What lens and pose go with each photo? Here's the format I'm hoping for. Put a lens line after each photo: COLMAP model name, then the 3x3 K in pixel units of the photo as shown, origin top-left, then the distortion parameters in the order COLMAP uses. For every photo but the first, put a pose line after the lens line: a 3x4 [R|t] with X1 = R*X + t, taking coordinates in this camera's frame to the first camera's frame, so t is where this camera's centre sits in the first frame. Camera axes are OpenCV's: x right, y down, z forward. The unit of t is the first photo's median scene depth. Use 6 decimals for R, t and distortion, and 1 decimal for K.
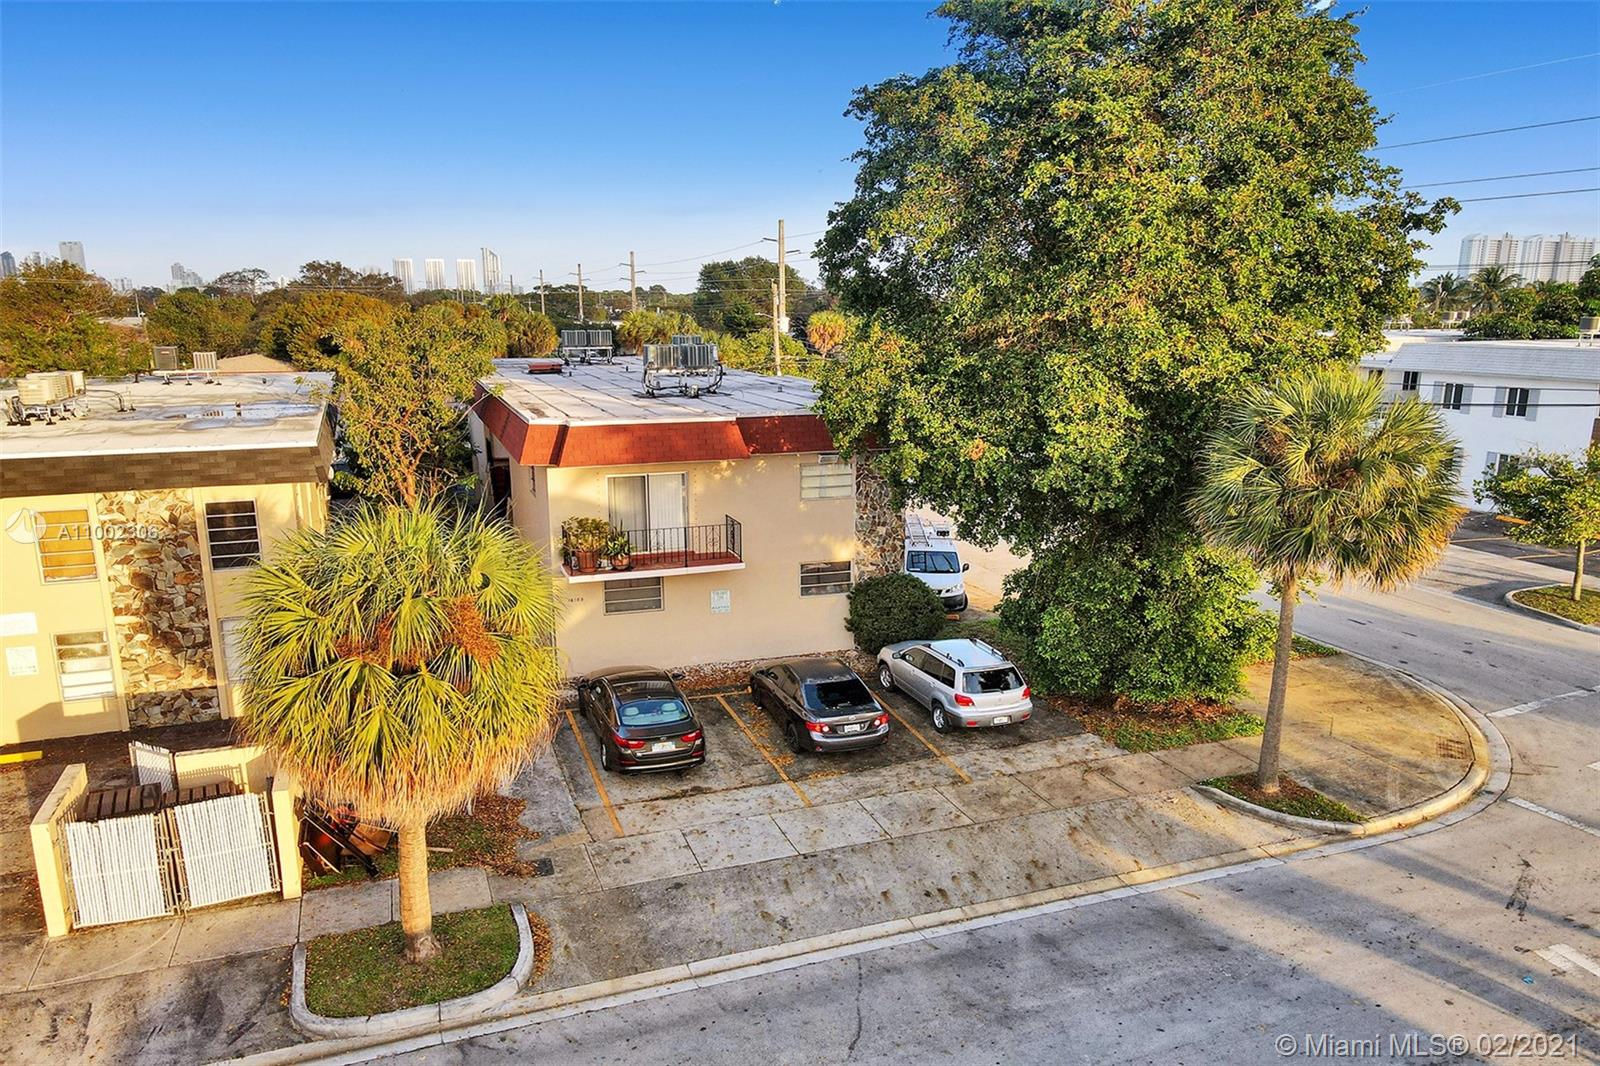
lens RADIAL K [[1096.1, 0, 800.0], [0, 1096.1, 533.0], [0, 0, 1]] dist [-0.000519, 0.001511]
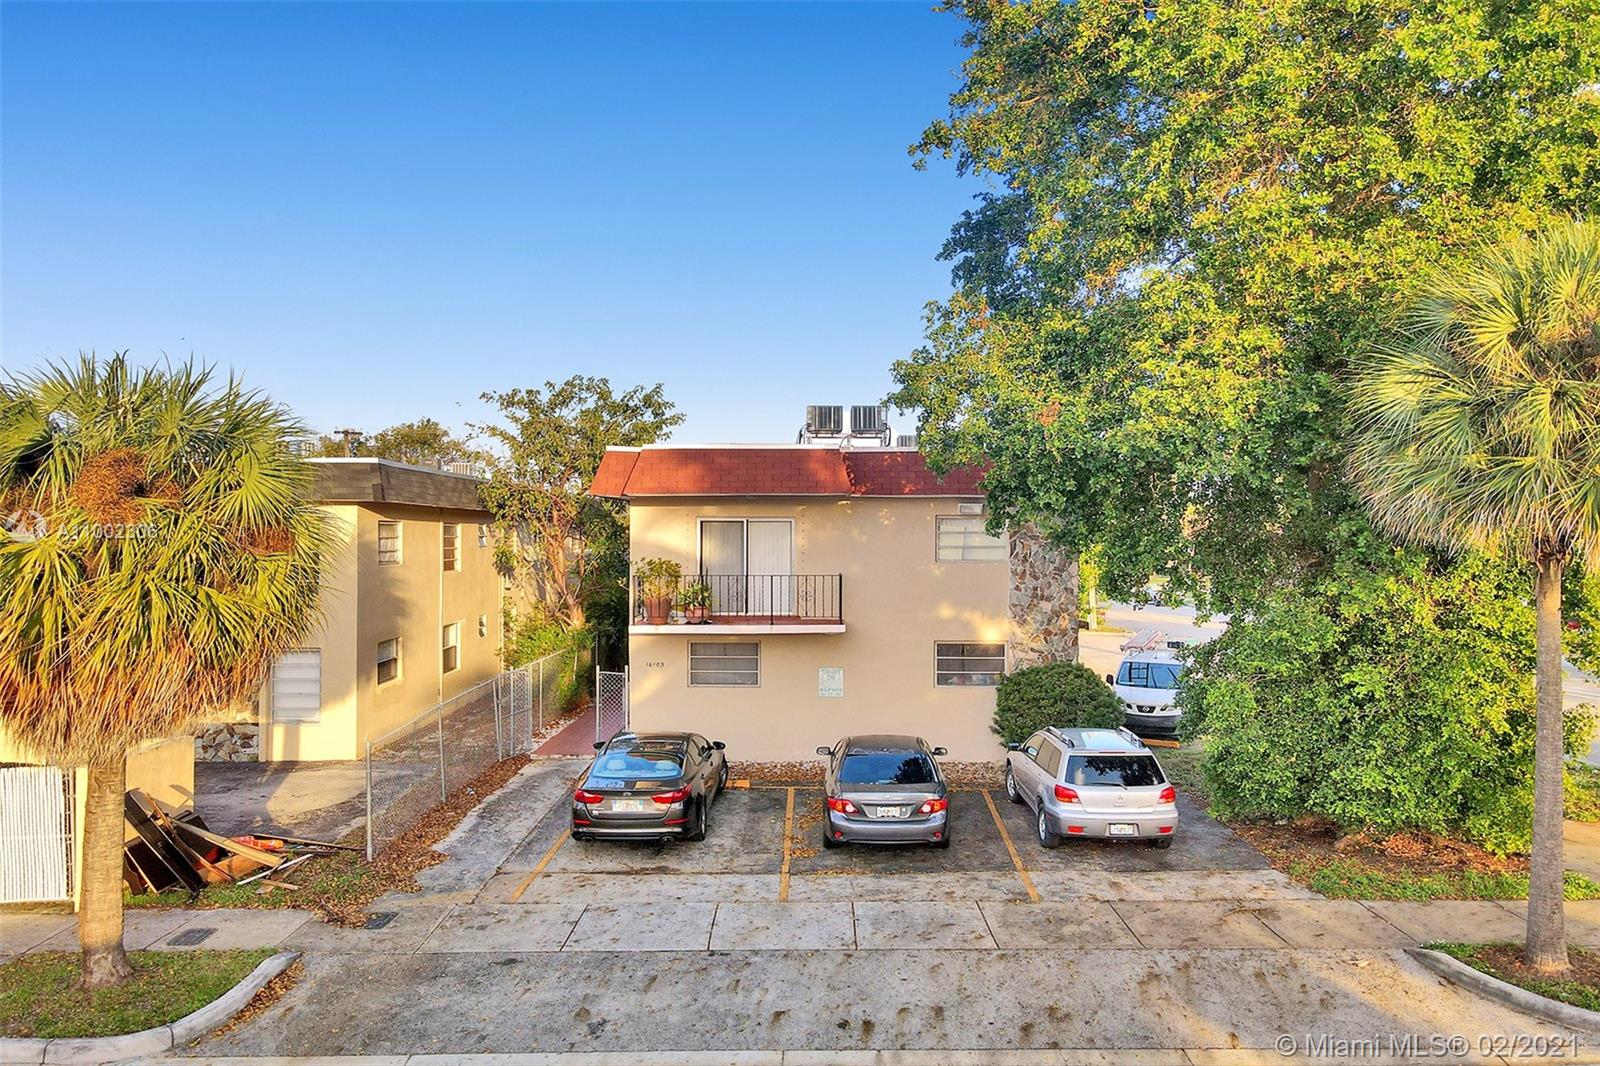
lens RADIAL K [[1123.1, 0, 801.2], [0, 1123.1, 480.2], [0, 0, 1]] dist [0.007704, -0.003636]
pose [[0.946288, -0.006032, -0.323268, 0.226861], [-0.067571, 0.974058, -0.215975, 0.126781], [0.316184, 0.226219, 0.921332, 0.253459]]
